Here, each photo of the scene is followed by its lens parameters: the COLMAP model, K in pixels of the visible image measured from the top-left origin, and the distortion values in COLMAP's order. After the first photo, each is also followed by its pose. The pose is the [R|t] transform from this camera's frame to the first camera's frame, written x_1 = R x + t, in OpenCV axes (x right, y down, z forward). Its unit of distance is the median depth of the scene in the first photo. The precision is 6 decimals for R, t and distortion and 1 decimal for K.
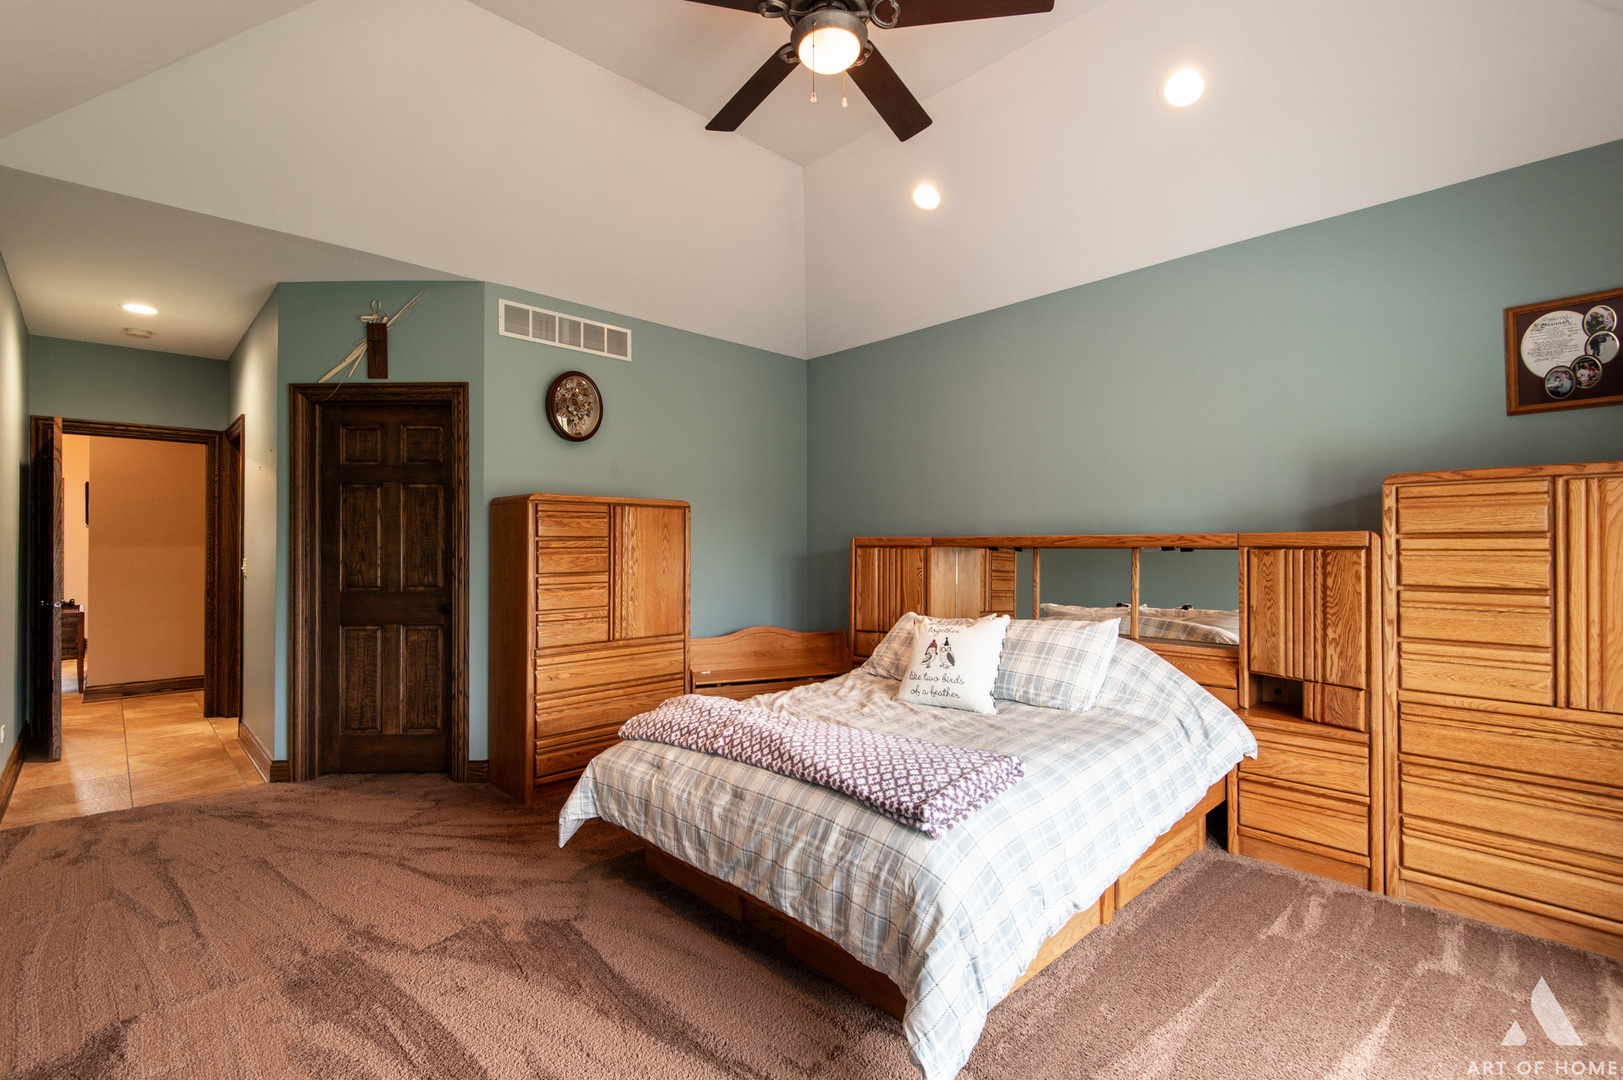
lens RADIAL K [[738.8, 0, 808.7], [0, 738.8, 558.5], [0, 0, 1]] dist [-0.000596, 0.000004]
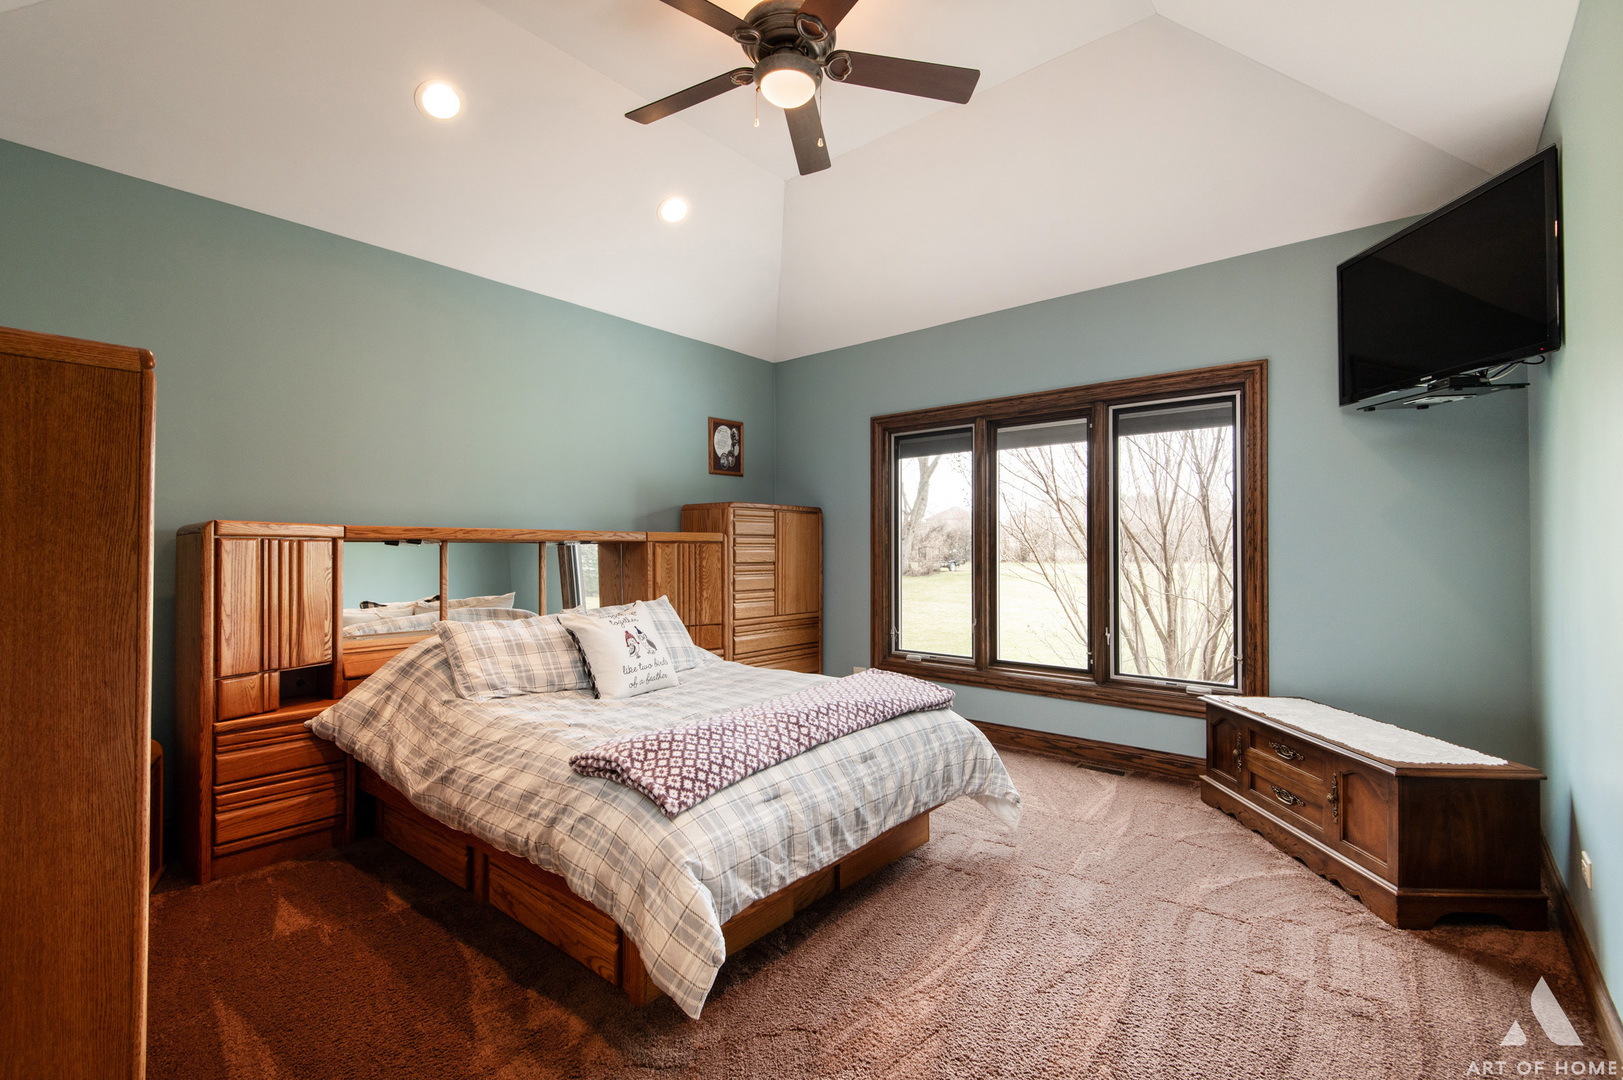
lens RADIAL K [[728.4, 0, 804.9], [0, 728.4, 540.3], [0, 0, 1]] dist [0.031453, -0.014197]
pose [[-0.109883, 0.007661, 0.993915, -1.006407], [0.009469, 0.999933, -0.006660, -0.006227], [-0.993899, 0.008680, -0.109948, 1.019180]]
